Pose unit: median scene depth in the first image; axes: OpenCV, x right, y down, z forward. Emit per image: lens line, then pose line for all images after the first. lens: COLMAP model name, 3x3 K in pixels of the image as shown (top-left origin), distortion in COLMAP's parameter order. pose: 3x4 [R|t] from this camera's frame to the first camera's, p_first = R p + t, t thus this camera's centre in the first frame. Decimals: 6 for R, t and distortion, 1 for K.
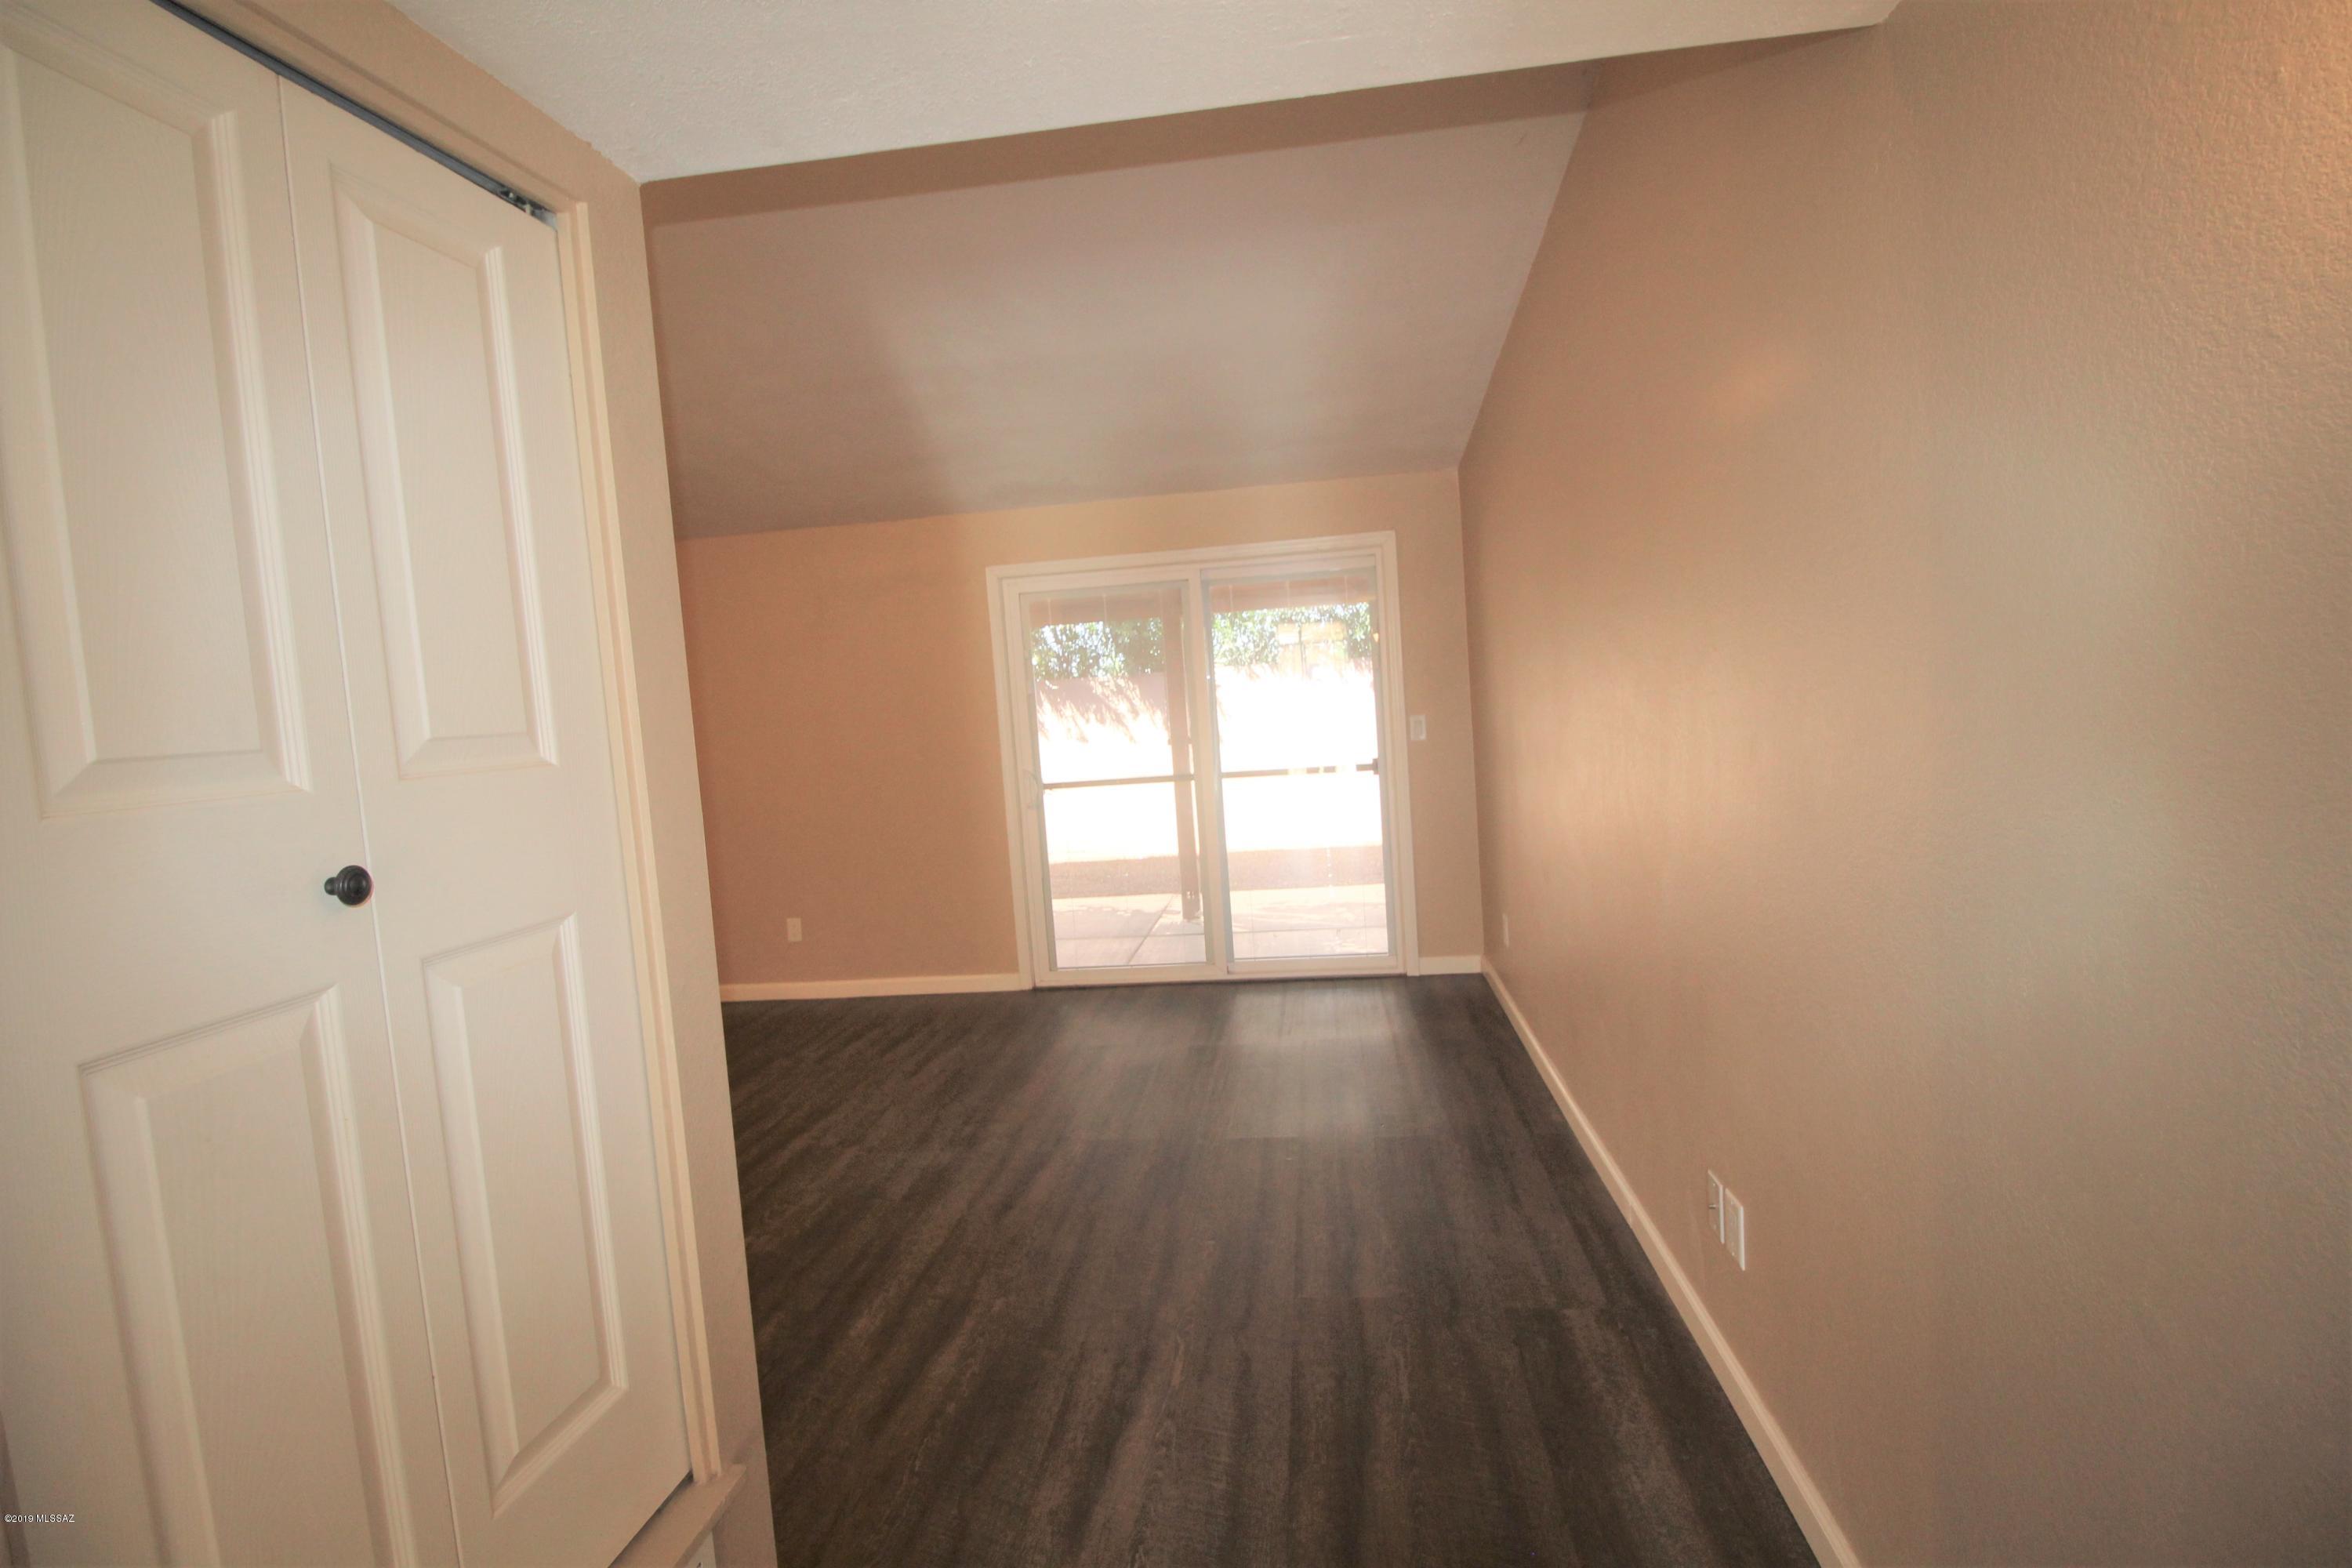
lens RADIAL K [[1088.6, 0, 1179.2], [0, 1088.6, 786.1], [0, 0, 1]] dist [-0.000591, -0.016084]
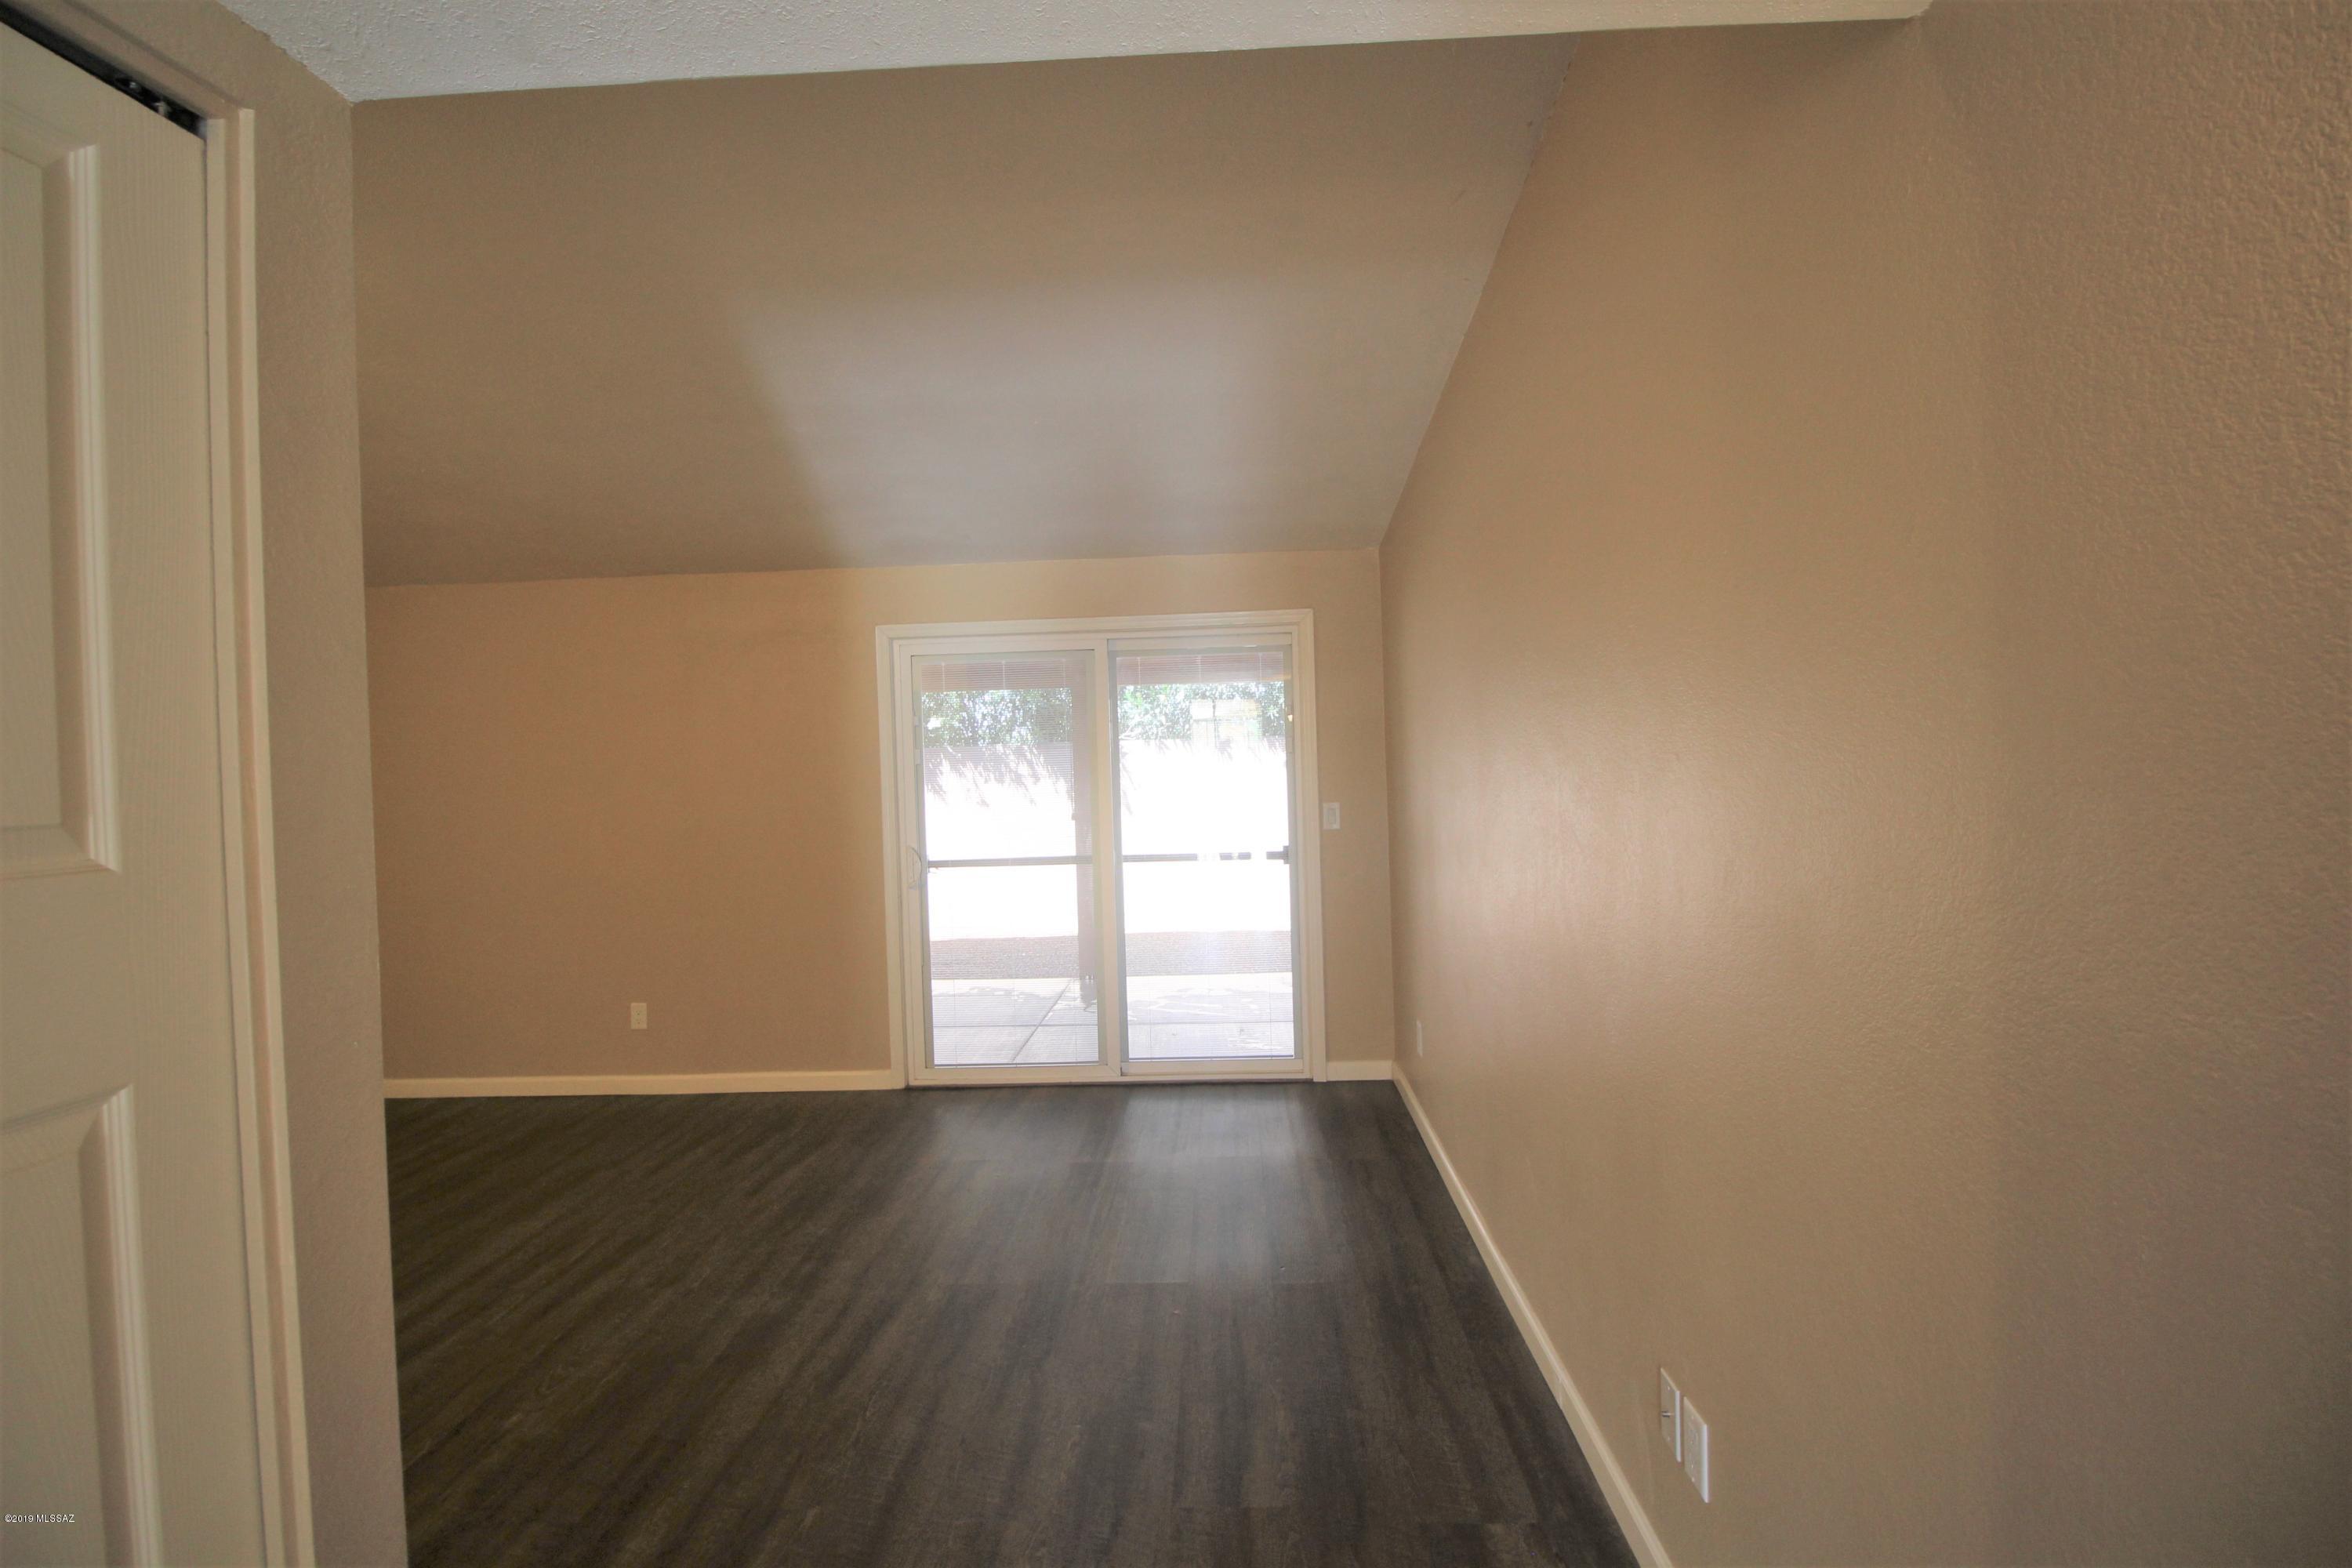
lens RADIAL K [[1088.6, 0, 1179.2], [0, 1088.6, 786.1], [0, 0, 1]] dist [-0.000591, -0.016084]
pose [[0.996206, 0.037761, 0.078405, 0.014343], [-0.032673, 0.997338, -0.065193, -0.015145], [-0.080658, 0.062384, 0.994788, 0.077673]]
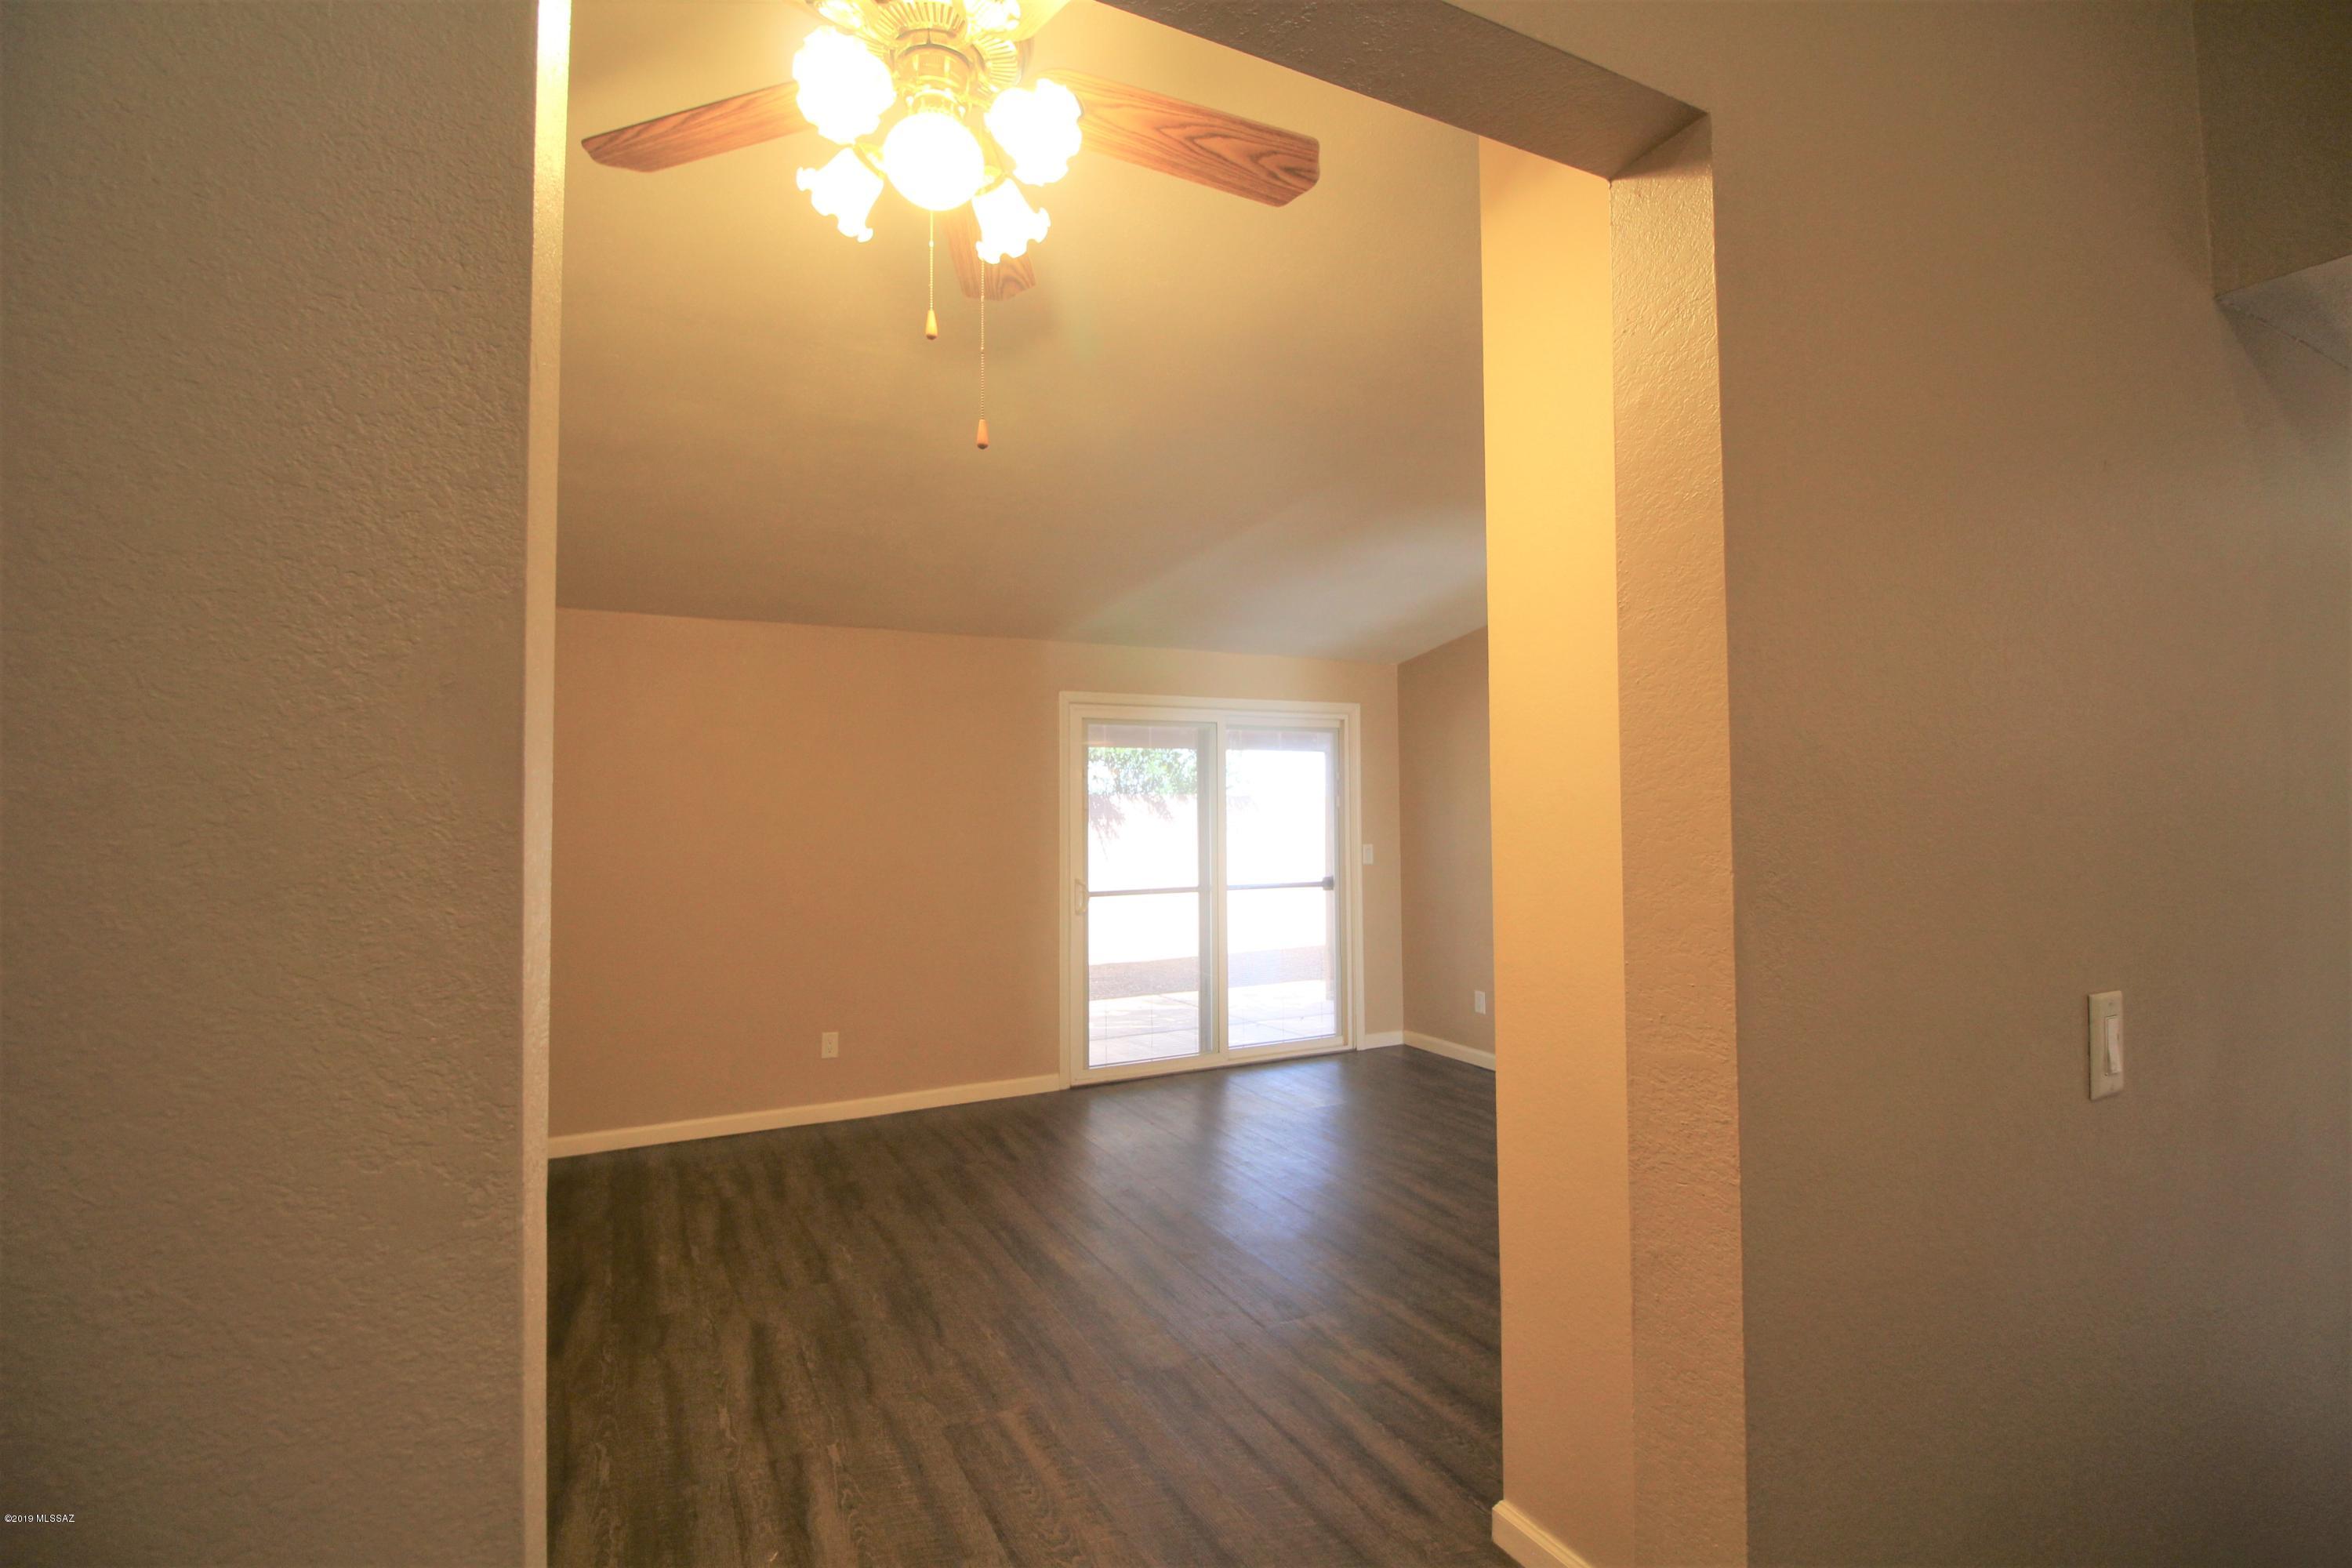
lens RADIAL K [[1088.6, 0, 1179.2], [0, 1088.6, 786.1], [0, 0, 1]] dist [-0.000591, -0.016084]
pose [[0.823663, 0.076869, 0.561846, -0.791197], [-0.003144, 0.991374, -0.131026, 0.041684], [-0.567071, 0.106154, 0.816800, 0.060551]]
